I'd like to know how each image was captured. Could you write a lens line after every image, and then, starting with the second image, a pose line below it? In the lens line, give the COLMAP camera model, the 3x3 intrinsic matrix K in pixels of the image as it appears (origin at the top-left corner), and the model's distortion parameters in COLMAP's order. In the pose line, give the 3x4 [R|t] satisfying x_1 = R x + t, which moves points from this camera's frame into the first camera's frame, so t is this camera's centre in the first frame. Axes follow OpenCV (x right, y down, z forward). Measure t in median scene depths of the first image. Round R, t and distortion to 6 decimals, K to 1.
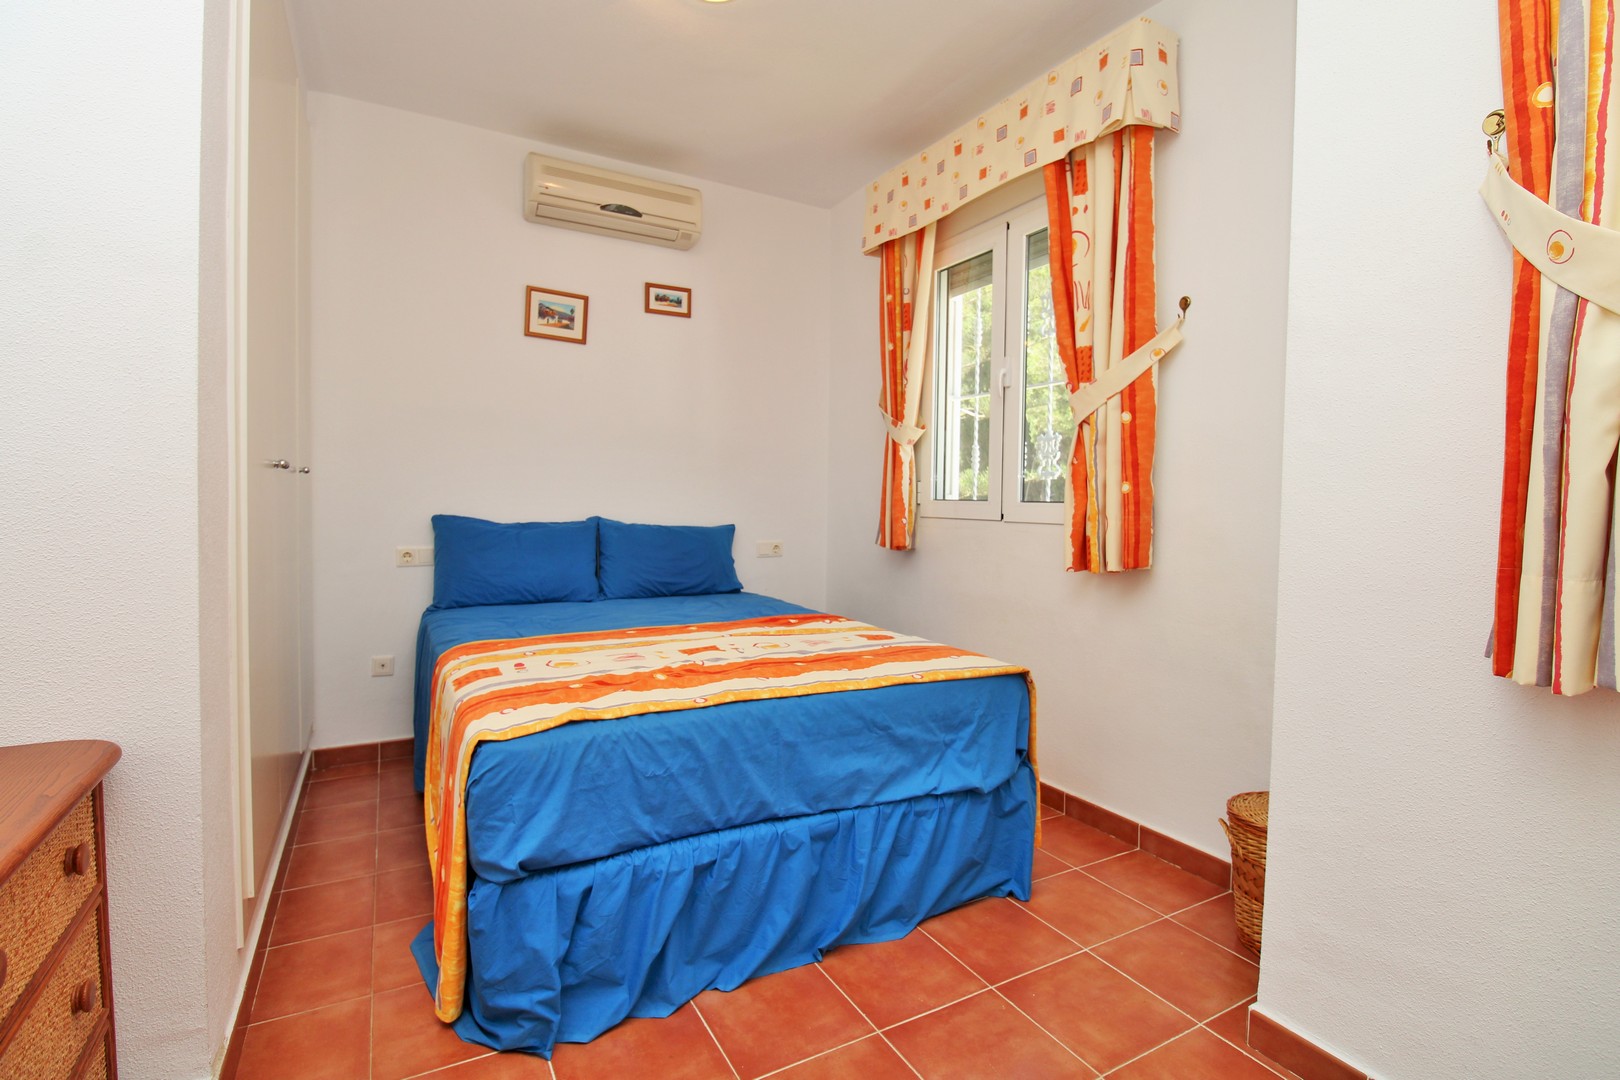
lens RADIAL K [[747.2, 0, 813.5], [0, 747.2, 531.0], [0, 0, 1]] dist [0.001622, -0.014259]
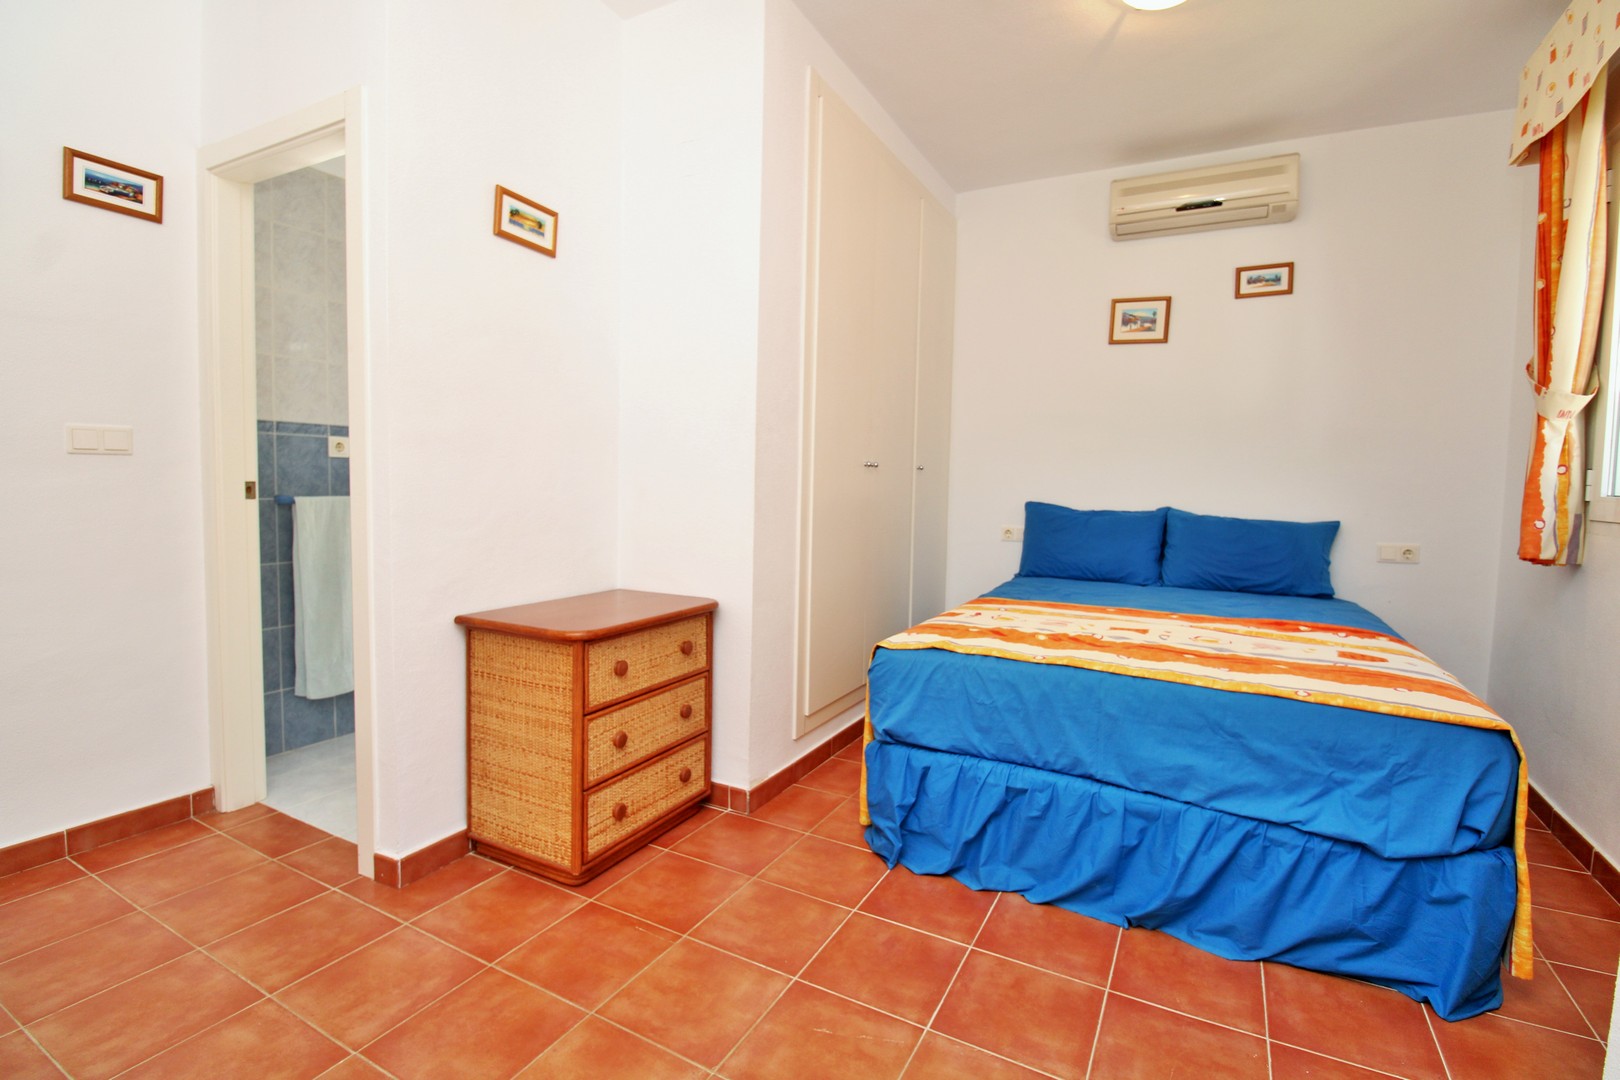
lens RADIAL K [[744.7, 0, 836.9], [0, 744.7, 536.9], [0, 0, 1]] dist [-0.001953, -0.014145]
pose [[0.554013, 0.060194, -0.830329, 0.559143], [-0.046358, 0.998066, 0.041423, 0.001493], [0.831216, 0.015543, 0.555732, 0.065147]]
